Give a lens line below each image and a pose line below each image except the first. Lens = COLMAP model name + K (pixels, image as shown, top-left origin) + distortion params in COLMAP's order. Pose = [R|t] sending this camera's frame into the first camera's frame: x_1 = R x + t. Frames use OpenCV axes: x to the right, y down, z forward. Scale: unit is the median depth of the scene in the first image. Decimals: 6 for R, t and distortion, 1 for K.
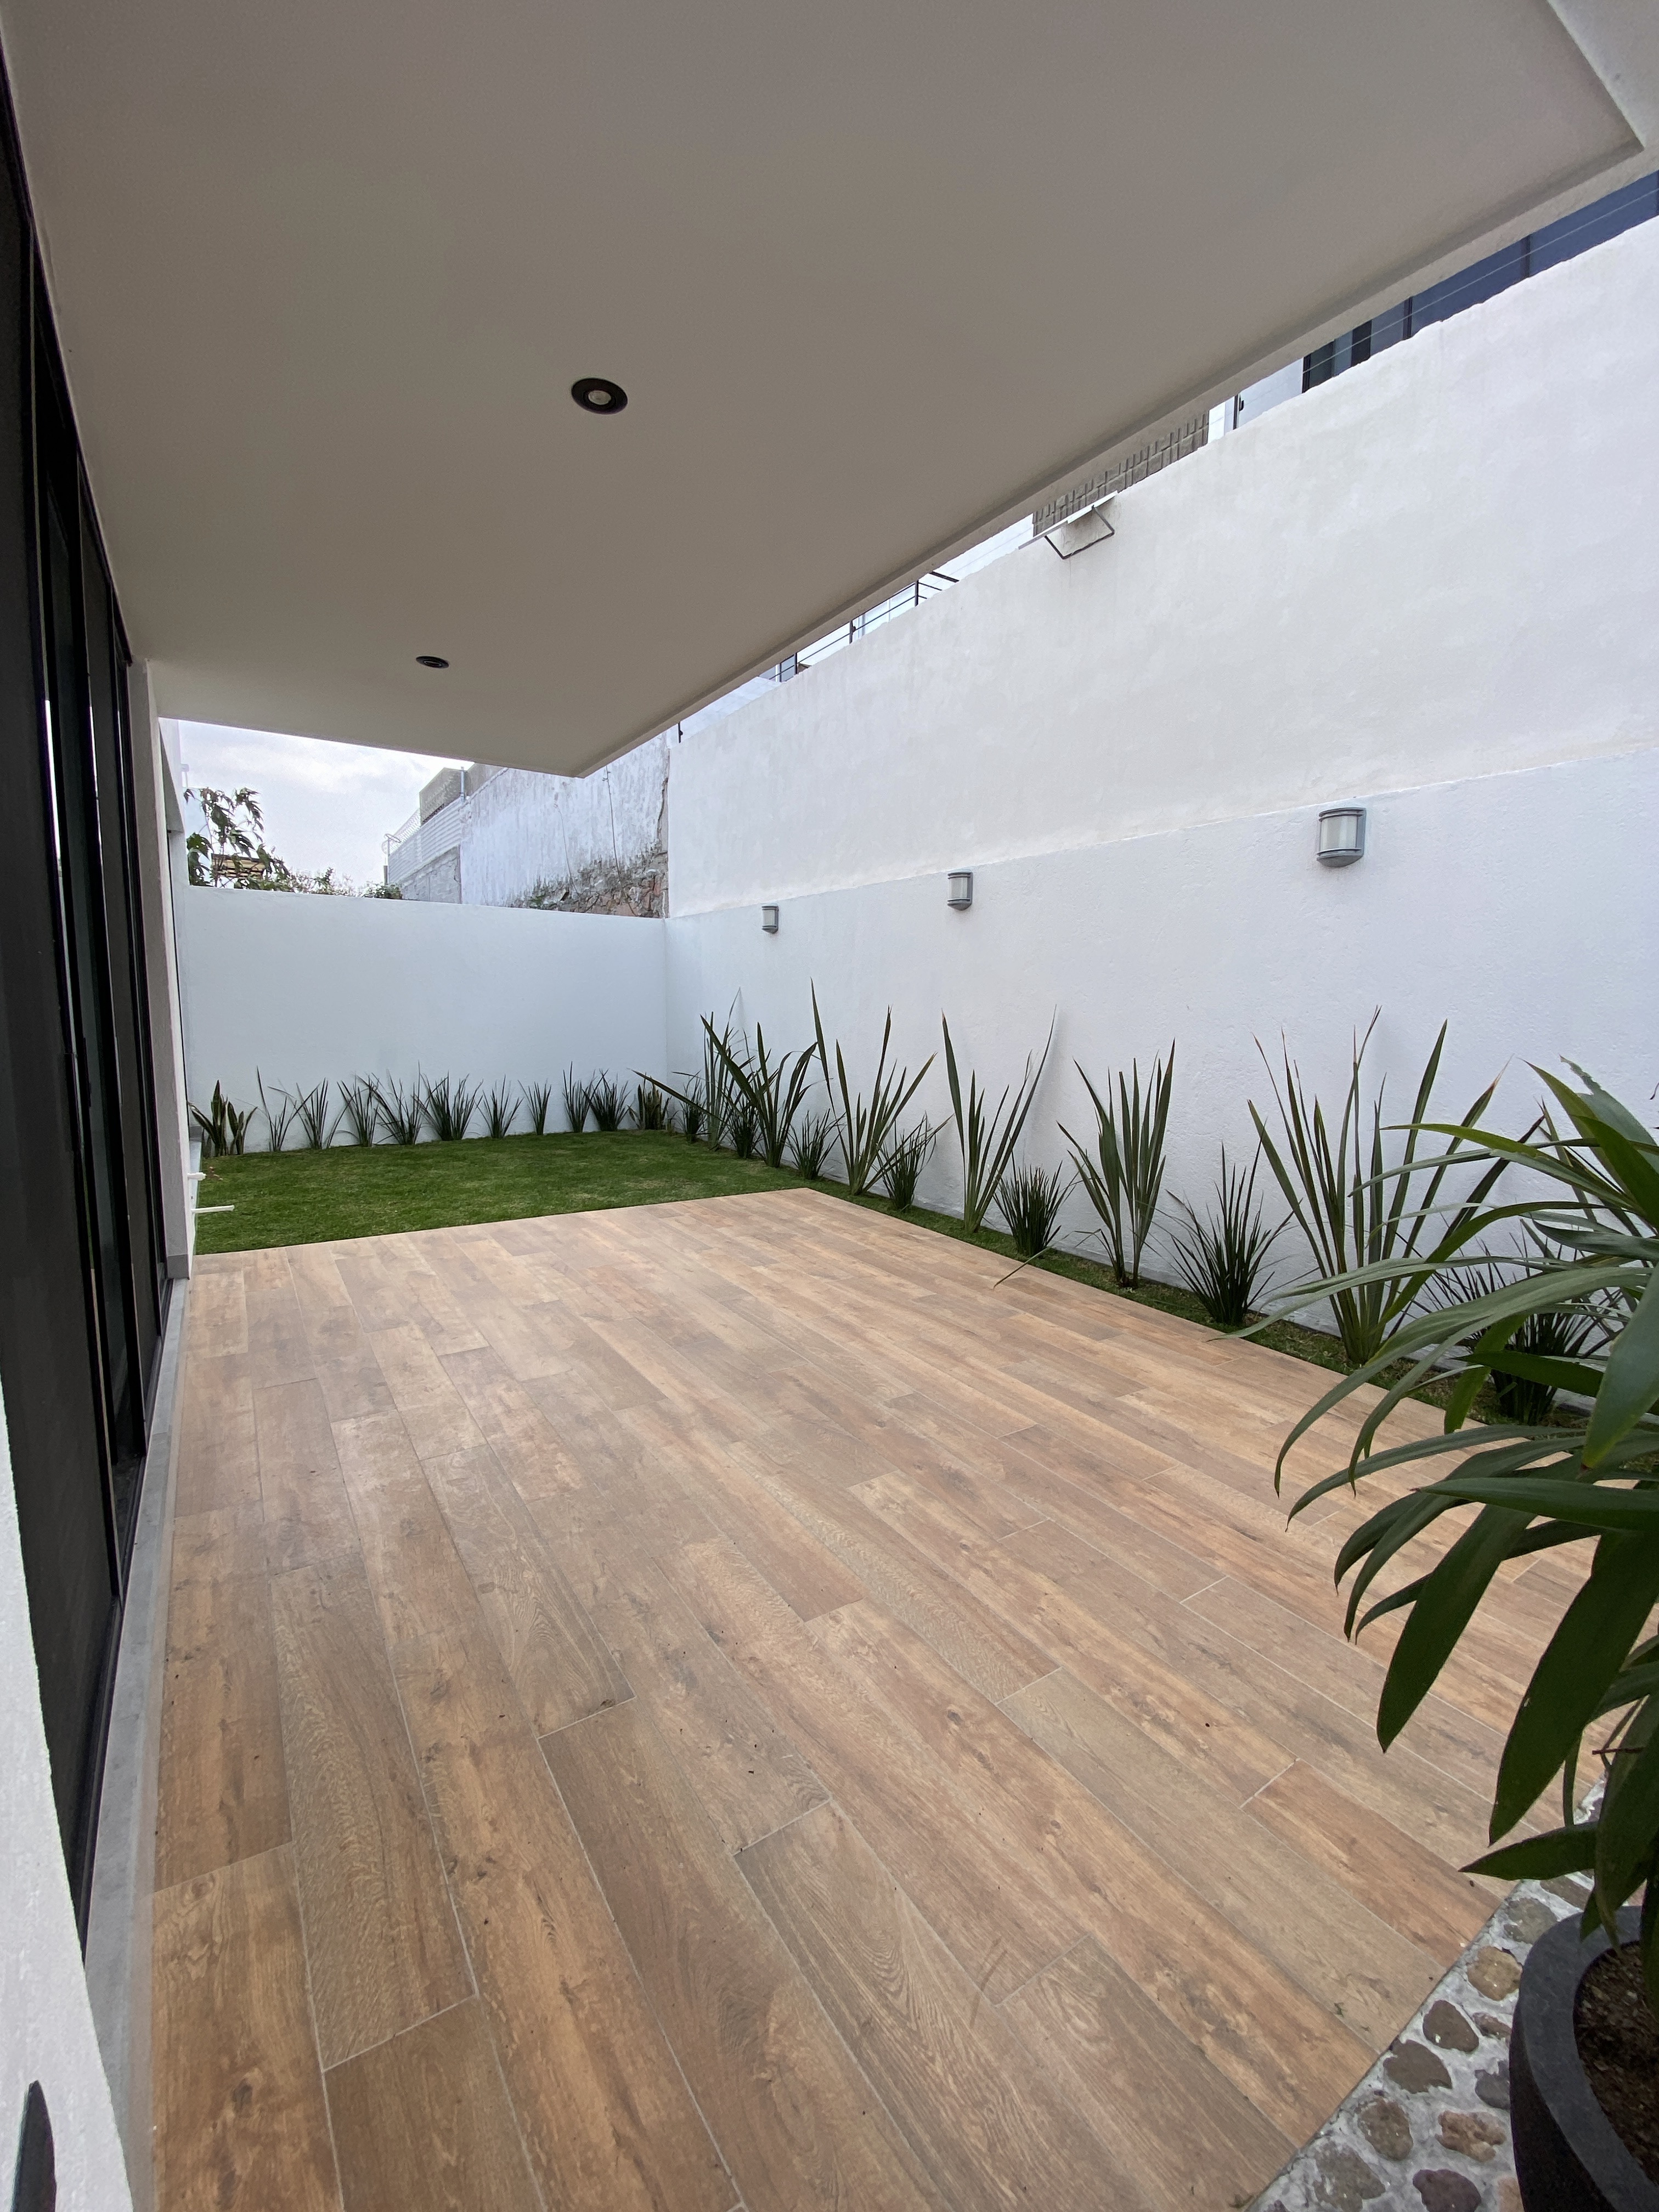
lens RADIAL K [[897.4, 0, 829.5], [0, 897.4, 1106.0], [0, 0, 1]] dist [0.021512, -0.020081]
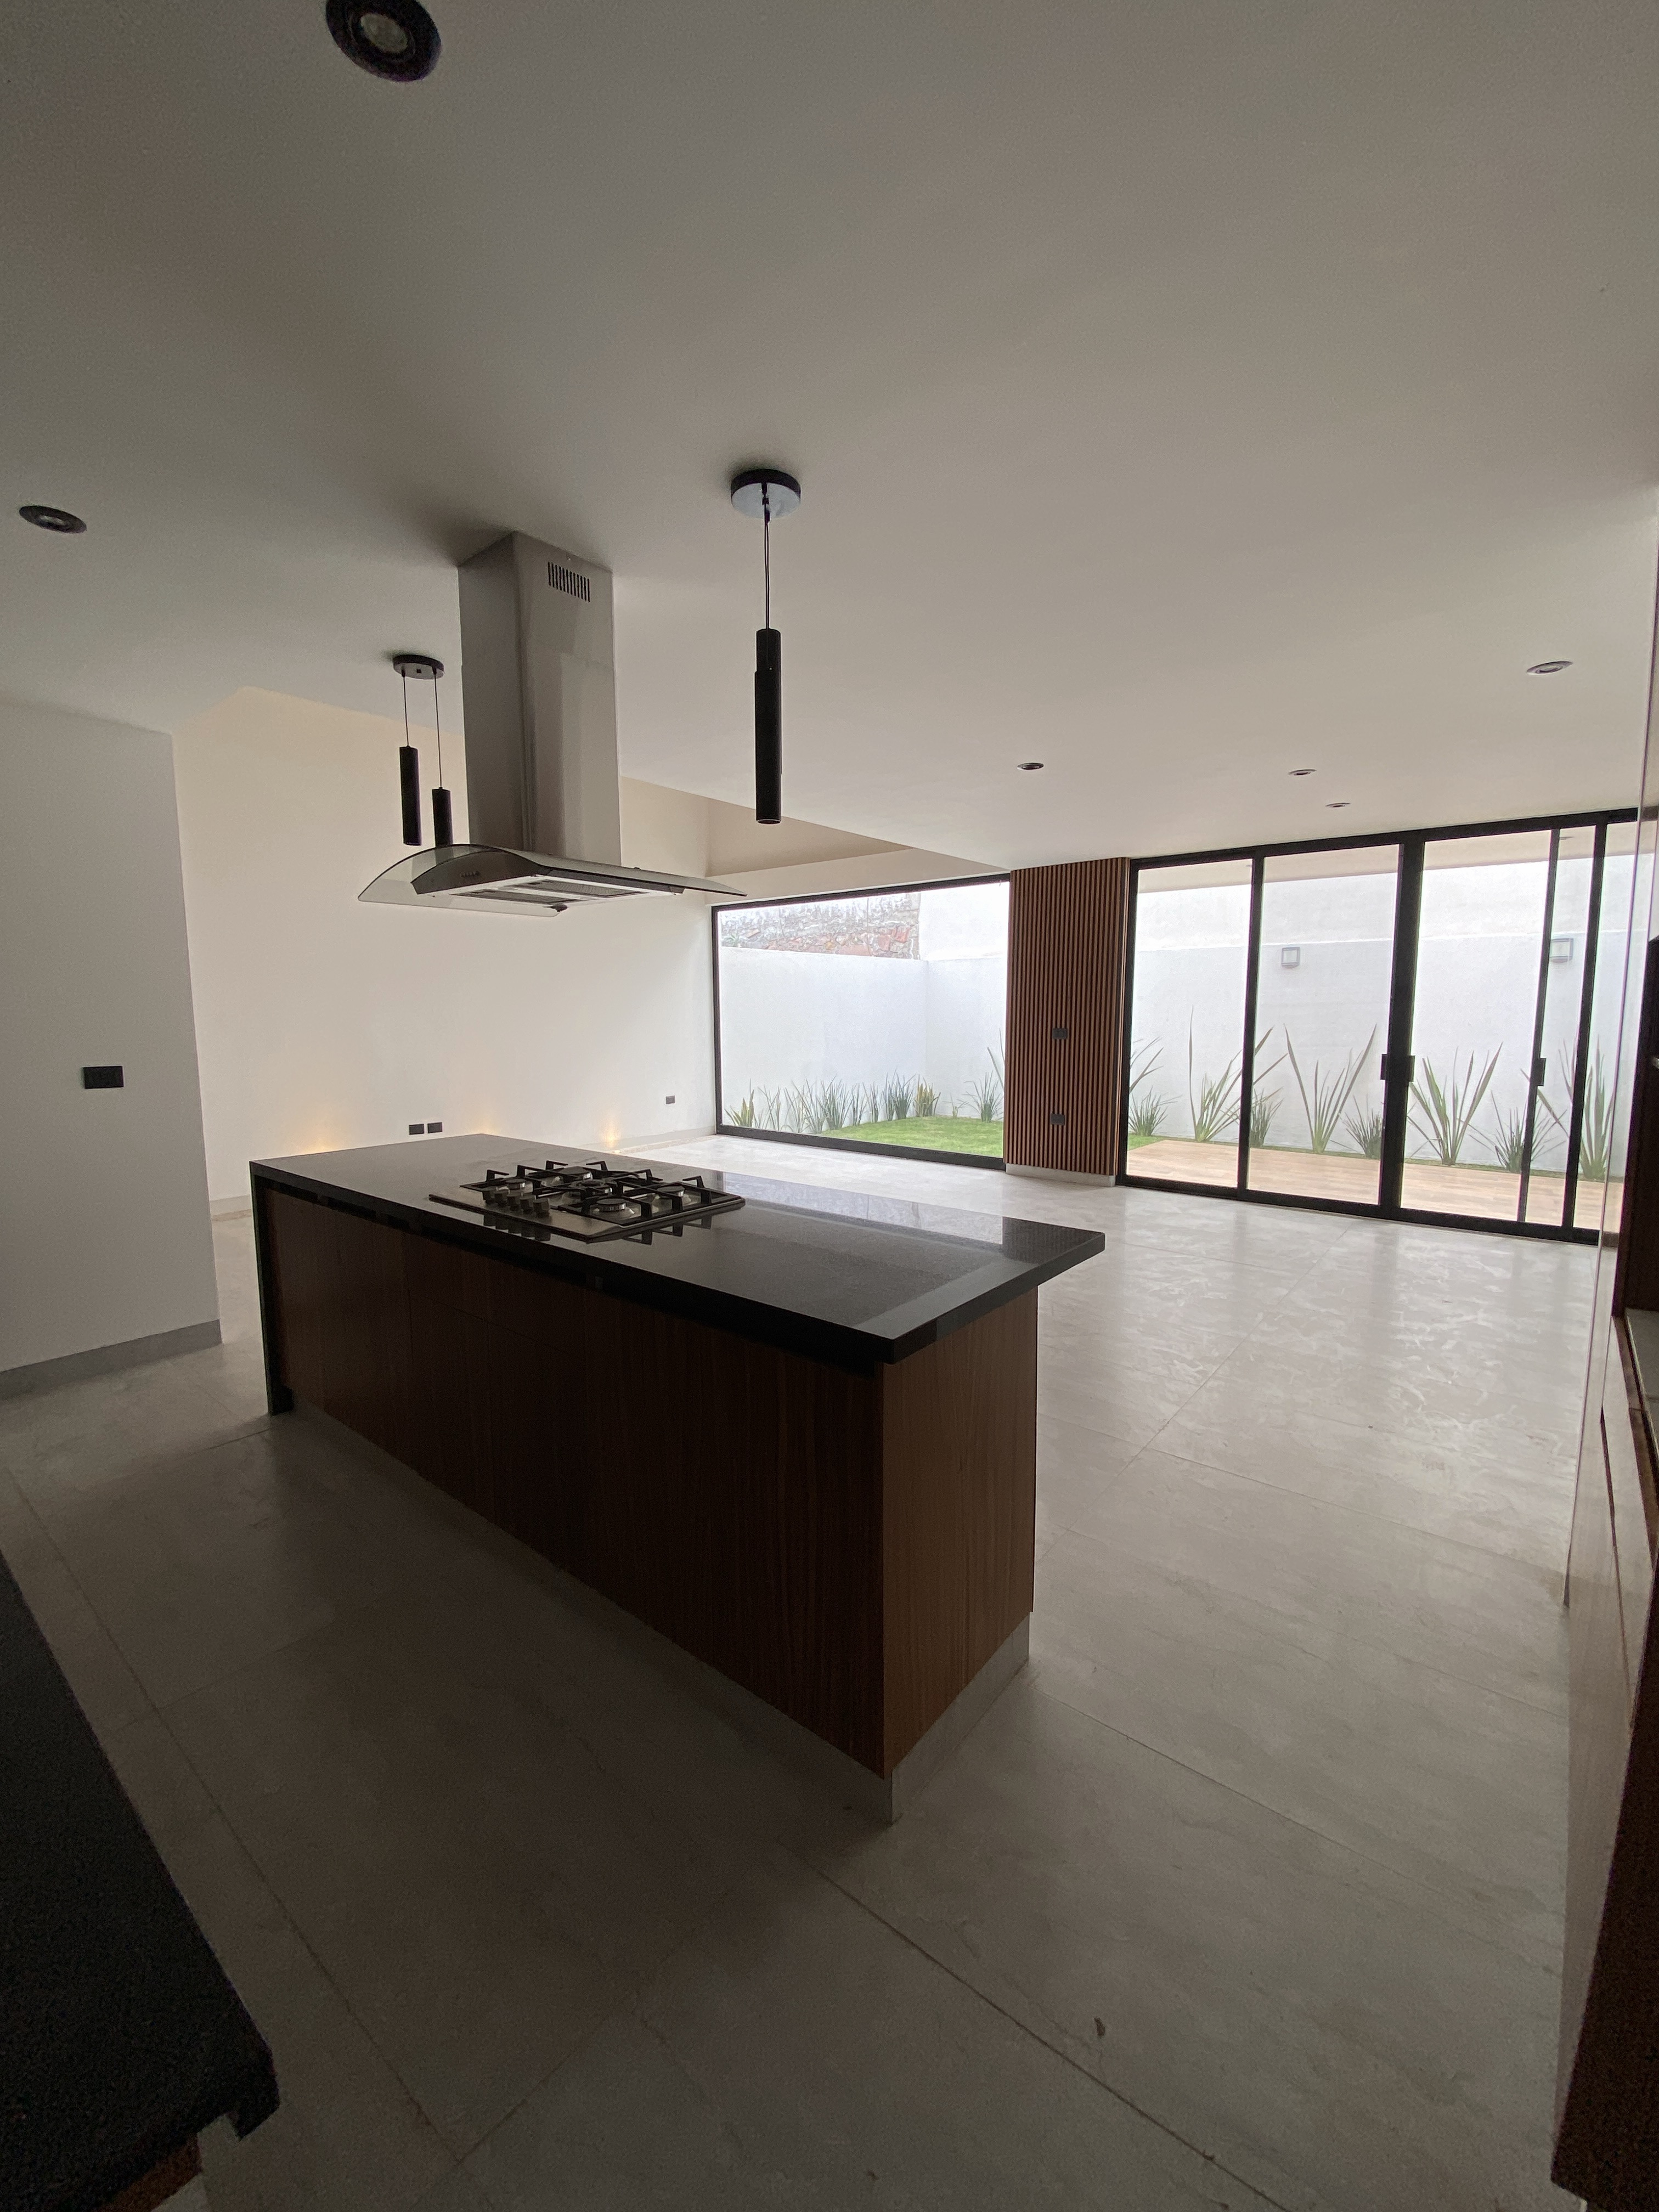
lens RADIAL K [[897.4, 0, 829.5], [0, 897.4, 1106.0], [0, 0, 1]] dist [0.021512, -0.020081]
pose [[0.954675, -0.044293, 0.294337, -1.254776], [0.045867, 0.998946, 0.001555, -0.000342], [-0.294096, 0.012016, 0.955700, -0.403166]]
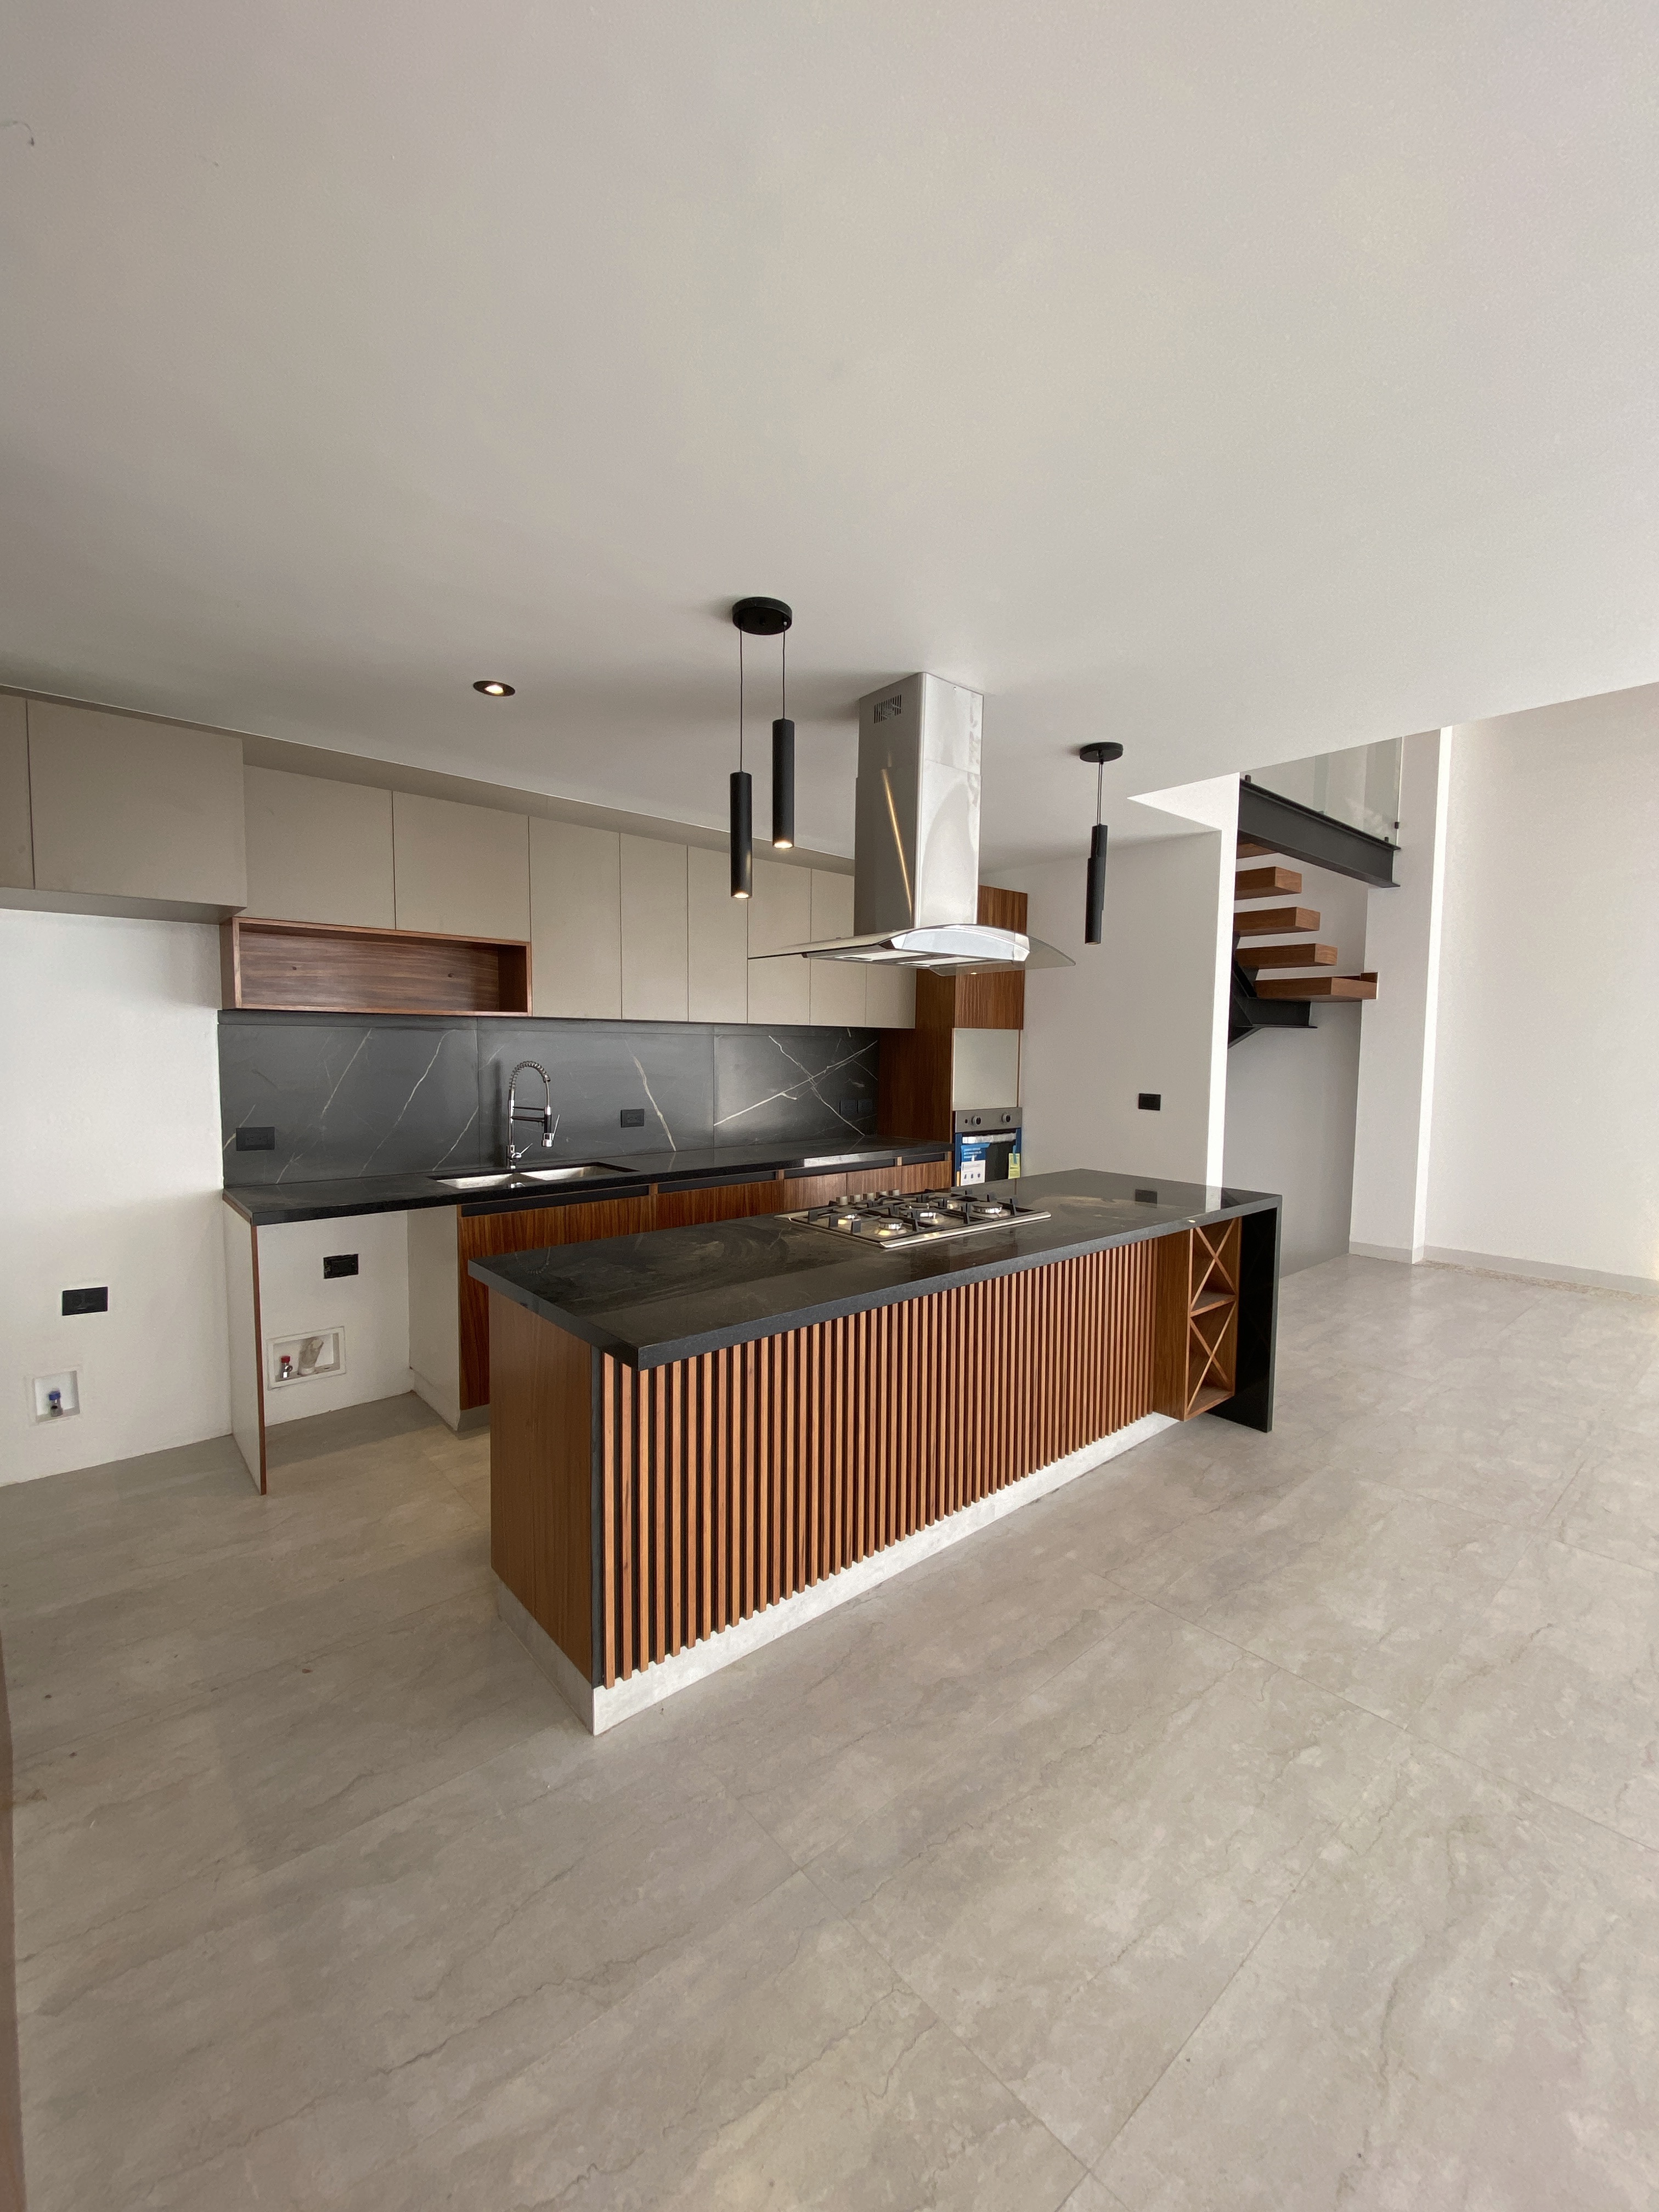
lens RADIAL K [[897.4, 0, 829.5], [0, 897.4, 1106.0], [0, 0, 1]] dist [0.021512, -0.020081]
pose [[0.126265, 0.058854, -0.990249, -0.752369], [-0.122952, 0.991470, 0.043250, -0.041115], [0.984347, 0.116292, 0.132424, -0.070170]]
